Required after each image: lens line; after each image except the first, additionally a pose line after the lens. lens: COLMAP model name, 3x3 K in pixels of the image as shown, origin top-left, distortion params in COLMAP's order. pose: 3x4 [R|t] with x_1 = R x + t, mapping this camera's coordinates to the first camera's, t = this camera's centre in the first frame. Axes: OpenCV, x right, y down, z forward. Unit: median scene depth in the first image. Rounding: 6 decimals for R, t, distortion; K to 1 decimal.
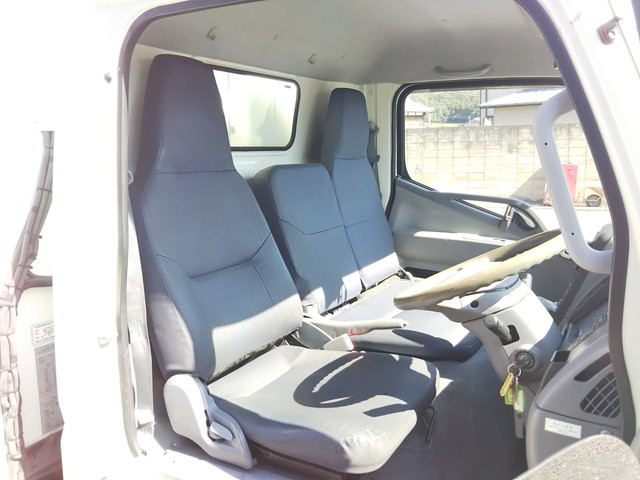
lens RADIAL K [[561.0, 0, 316.1], [0, 561.0, 242.6], [0, 0, 1]] dist [-0.026331, -0.003750]
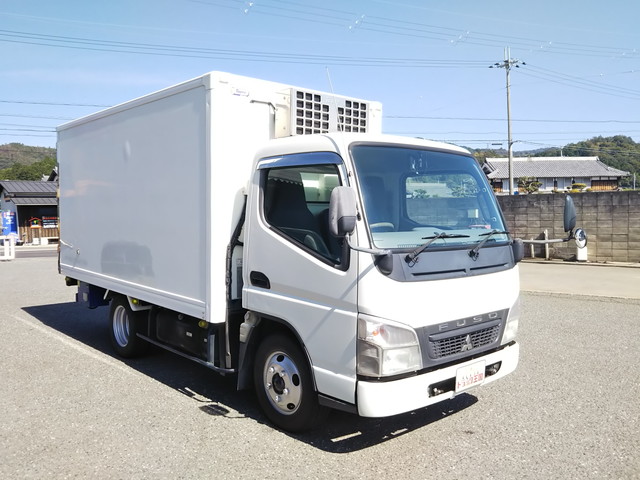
lens RADIAL K [[561.0, 0, 316.1], [0, 561.0, 242.6], [0, 0, 1]] dist [-0.026331, -0.003750]
pose [[0.943304, 0.025495, -0.330949, 0.092690], [-0.063017, 0.992668, -0.103145, 0.035517], [0.325893, 0.118152, 0.937995, -0.177107]]
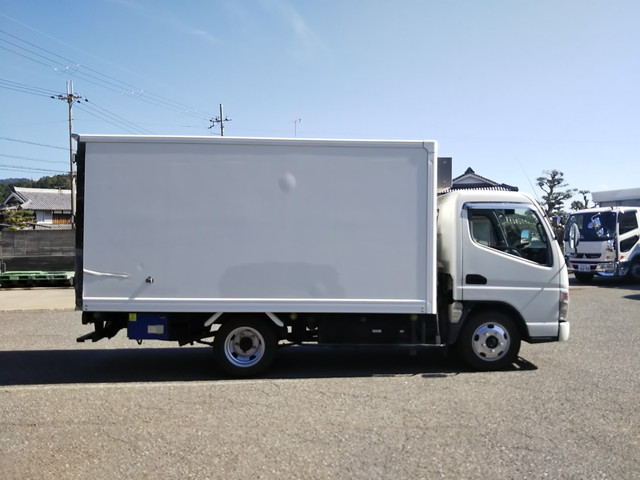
lens RADIAL K [[561.0, 0, 316.1], [0, 561.0, 242.6], [0, 0, 1]] dist [-0.026331, -0.003750]
pose [[0.847111, 0.009564, 0.531331, -0.401938], [0.084152, 0.984808, -0.151892, 0.056261], [-0.524712, 0.173382, 0.833437, -0.231952]]
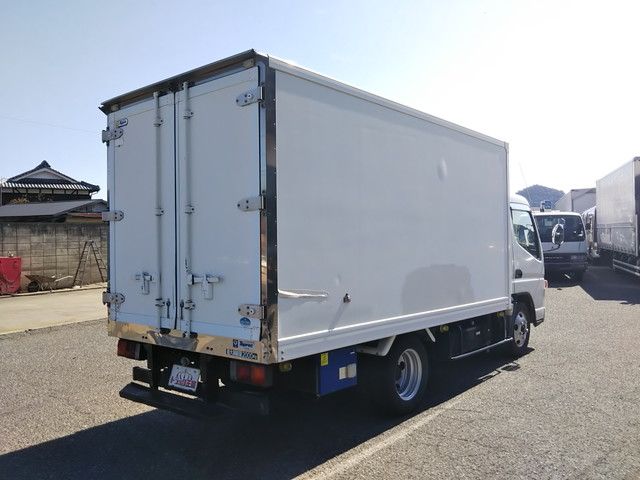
lens RADIAL K [[561.0, 0, 316.1], [0, 561.0, 242.6], [0, 0, 1]] dist [-0.026331, -0.003750]
pose [[0.182625, 0.006052, 0.983164, -0.574664], [0.177386, 0.983368, -0.039003, -0.014925], [-0.967048, 0.181522, 0.178514, 0.179020]]
